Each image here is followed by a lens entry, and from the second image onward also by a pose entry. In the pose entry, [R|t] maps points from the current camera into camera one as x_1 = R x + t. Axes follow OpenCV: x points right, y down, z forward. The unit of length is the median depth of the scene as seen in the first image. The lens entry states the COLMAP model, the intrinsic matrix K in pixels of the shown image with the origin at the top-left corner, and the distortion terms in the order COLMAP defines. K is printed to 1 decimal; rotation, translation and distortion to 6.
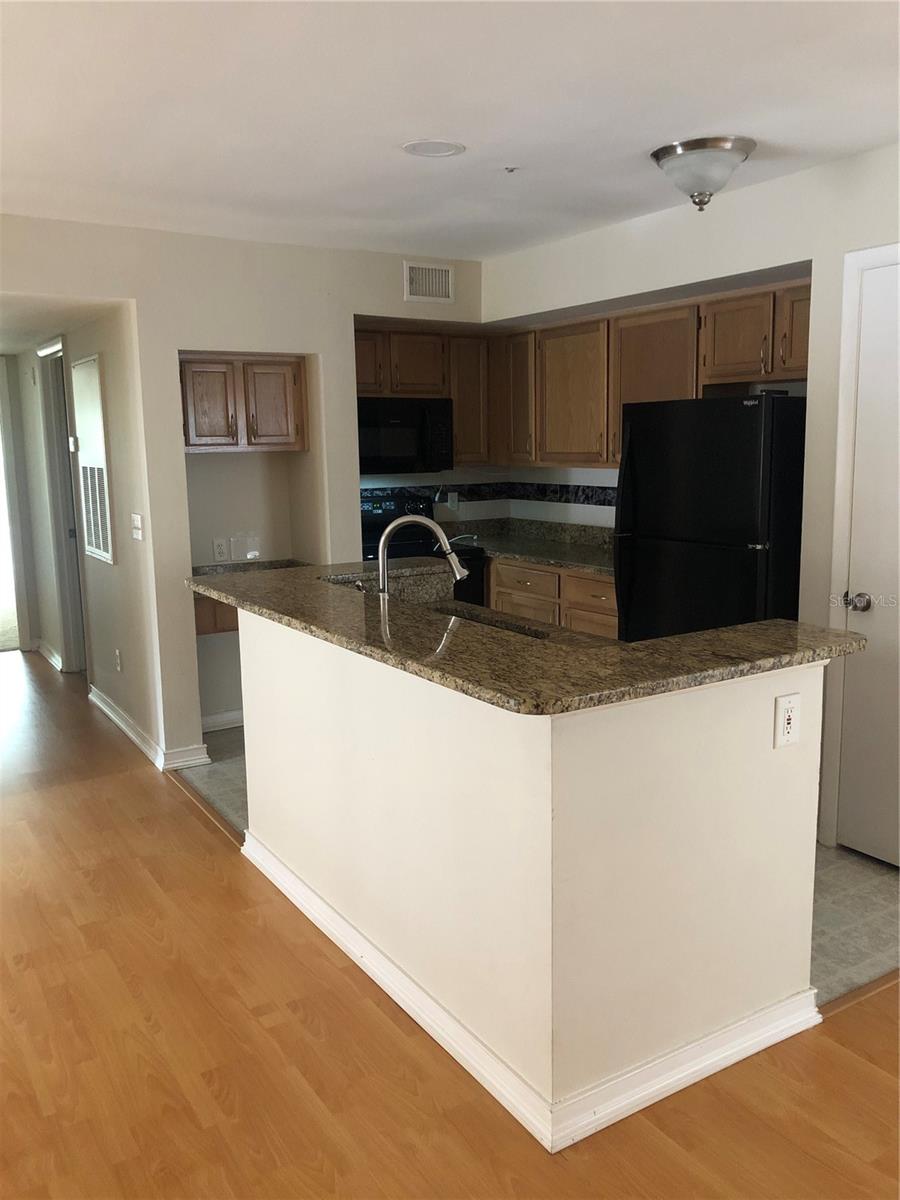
lens RADIAL K [[982.5, 0, 466.2], [0, 982.5, 602.3], [0, 0, 1]] dist [0.032237, -0.040357]
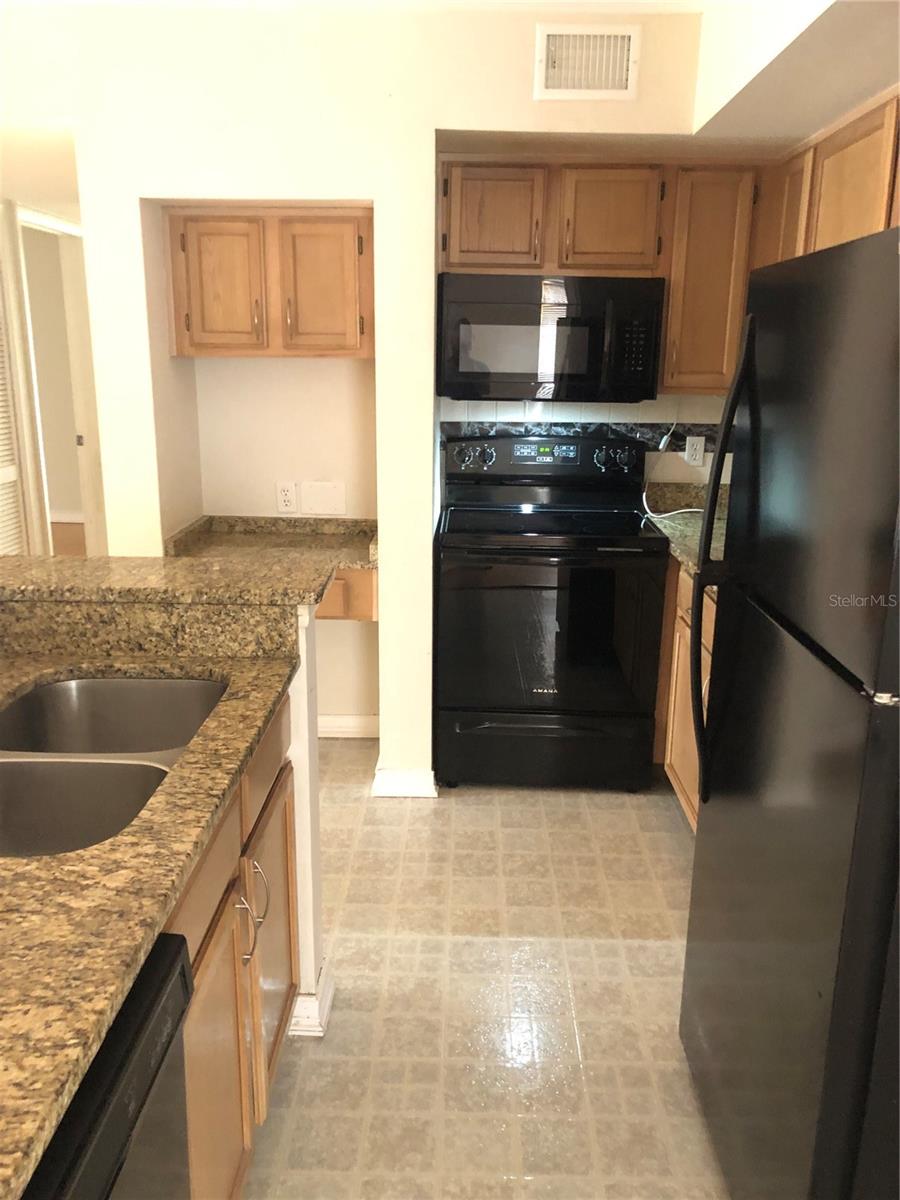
lens RADIAL K [[982.5, 0, 447.3], [0, 982.5, 611.2], [0, 0, 1]] dist [0.032237, -0.040357]
pose [[0.835310, 0.165019, -0.524430, 0.254269], [-0.115427, 0.985270, 0.126177, -0.080483], [0.537526, -0.044863, 0.842053, 0.487291]]
